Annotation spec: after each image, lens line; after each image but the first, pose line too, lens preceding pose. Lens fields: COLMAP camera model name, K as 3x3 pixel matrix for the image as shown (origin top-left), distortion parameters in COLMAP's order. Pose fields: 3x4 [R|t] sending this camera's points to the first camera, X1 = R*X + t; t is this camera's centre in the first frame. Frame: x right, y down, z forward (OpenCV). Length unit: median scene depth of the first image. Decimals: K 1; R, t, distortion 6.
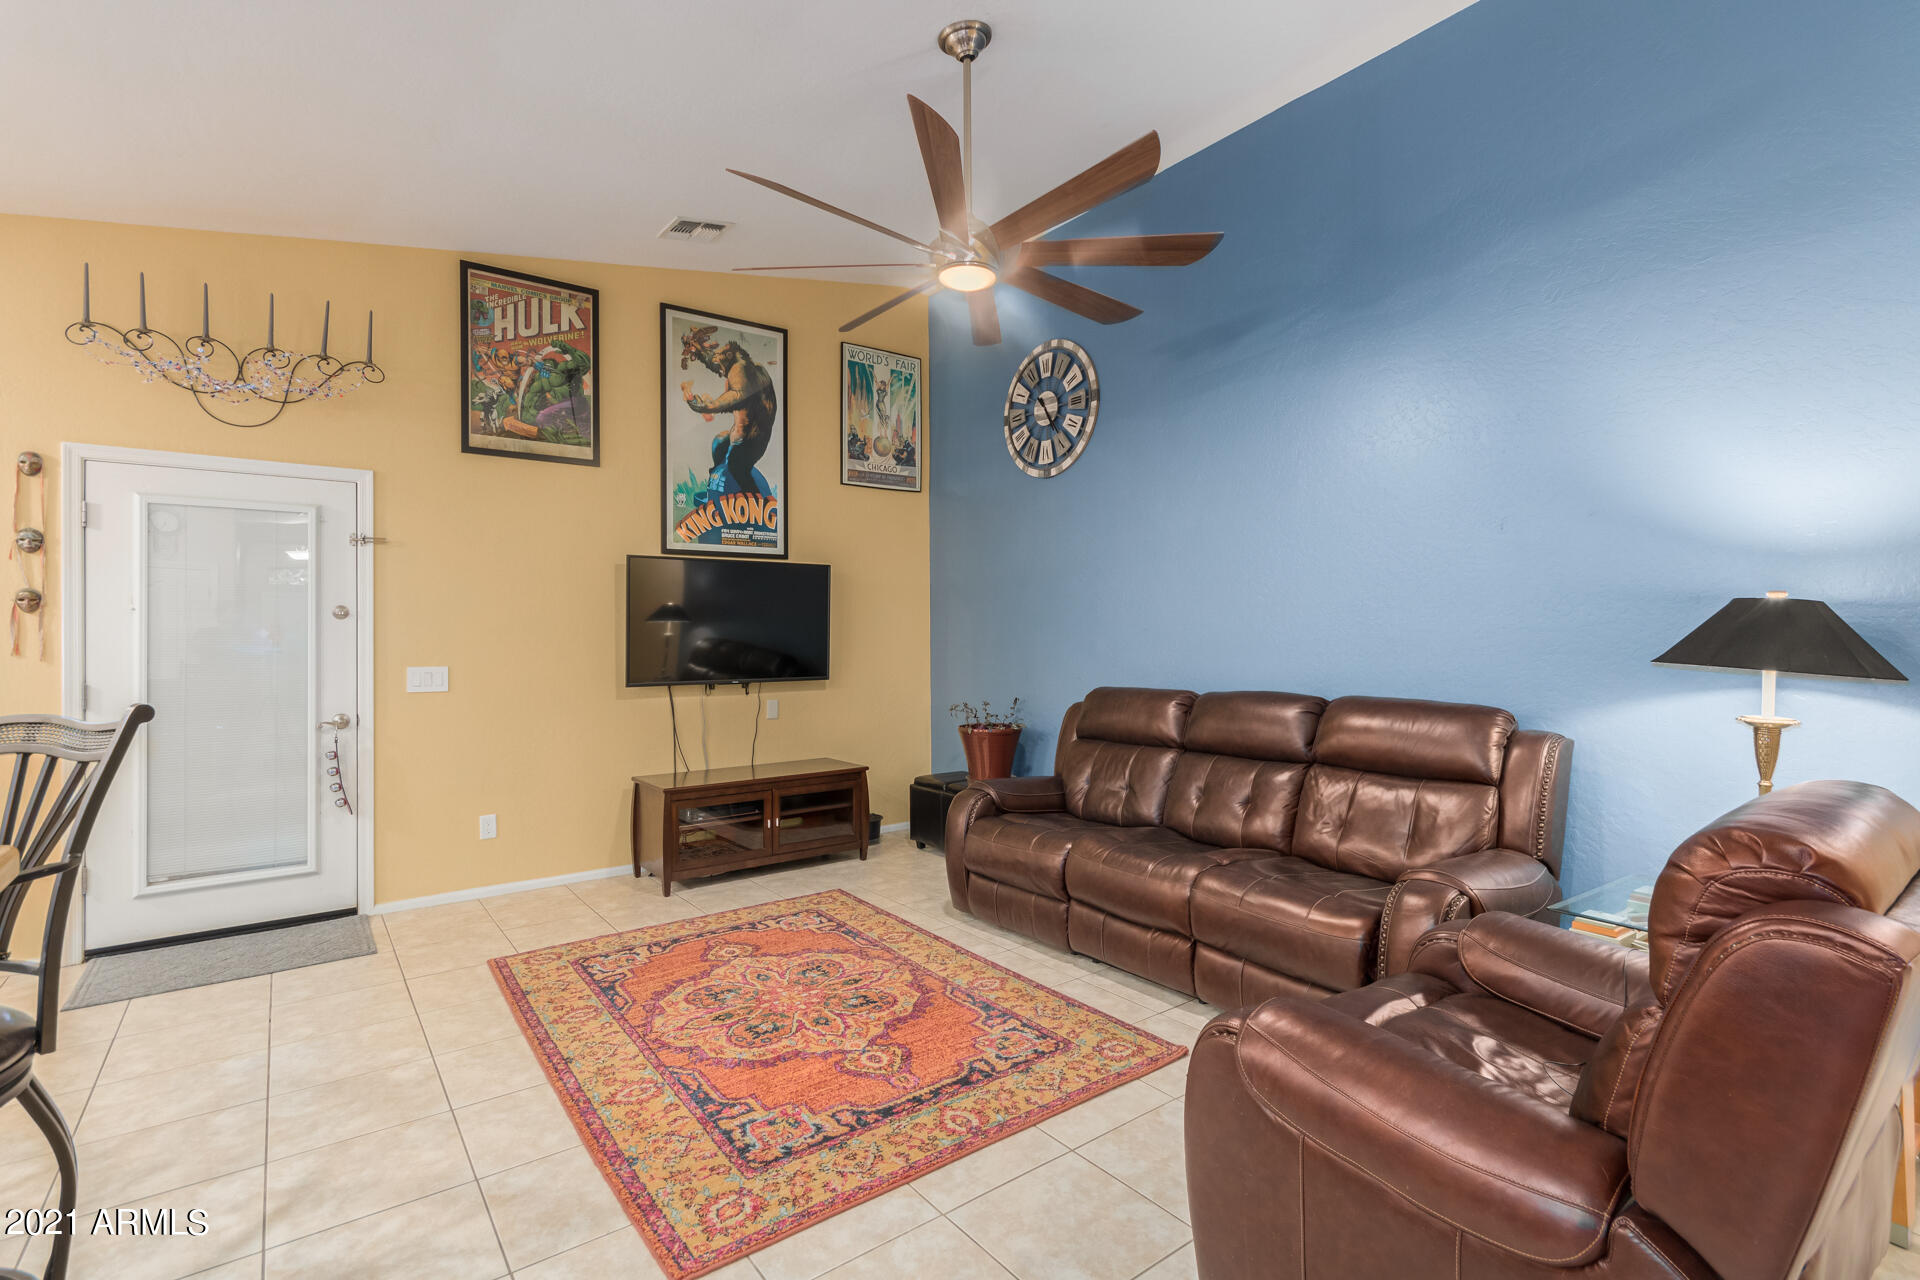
lens RADIAL K [[887.8, 0, 964.3], [0, 887.8, 650.4], [0, 0, 1]] dist [0.003020, 0.000772]
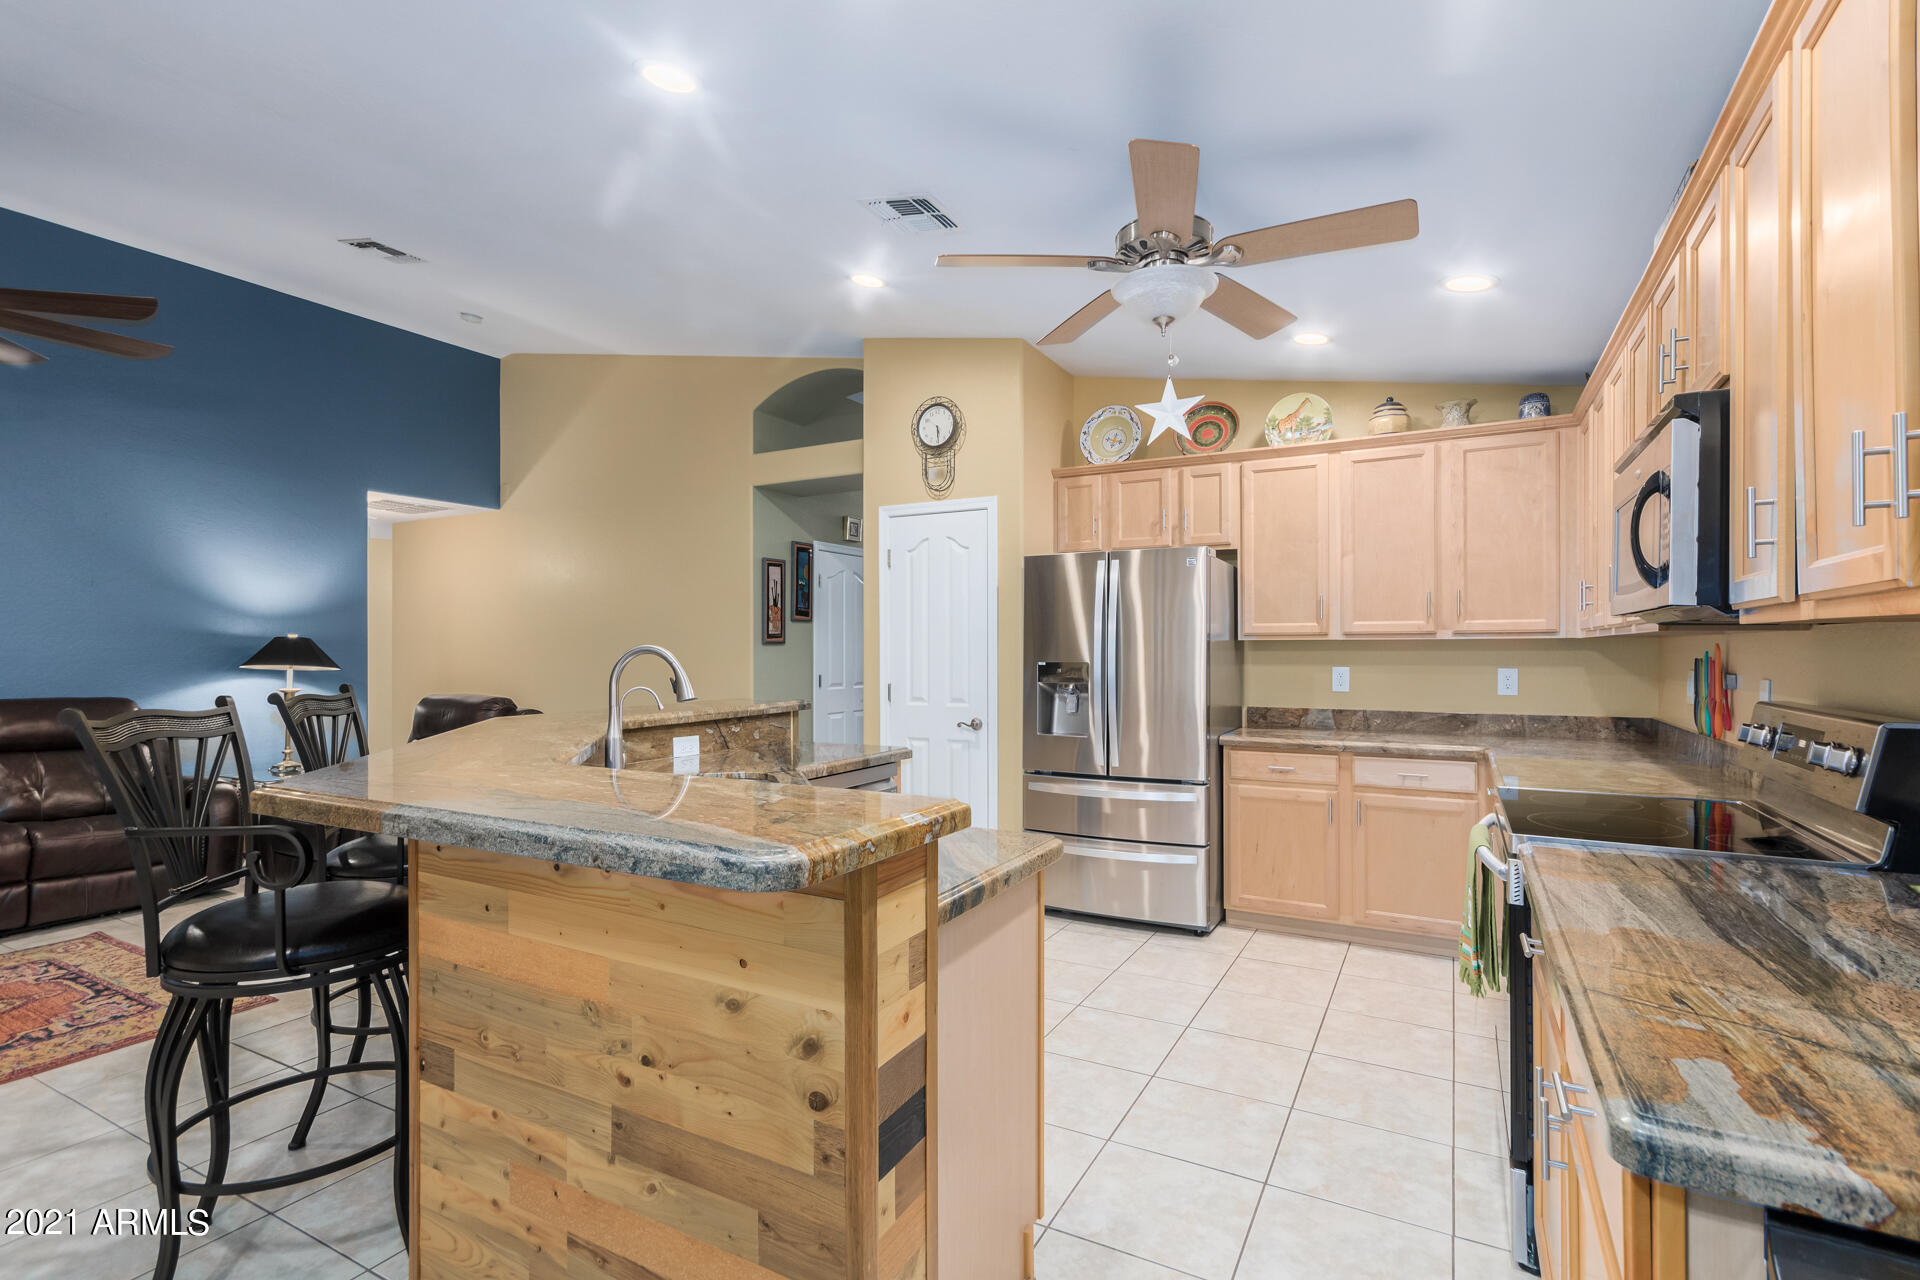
lens RADIAL K [[887.8, 0, 964.3], [0, 887.8, 650.4], [0, 0, 1]] dist [0.003020, 0.000772]
pose [[-0.394513, 0.002131, 0.918888, -1.936913], [0.013082, 0.999909, 0.003297, -0.007795], [-0.918797, 0.013322, -0.394505, 0.293838]]
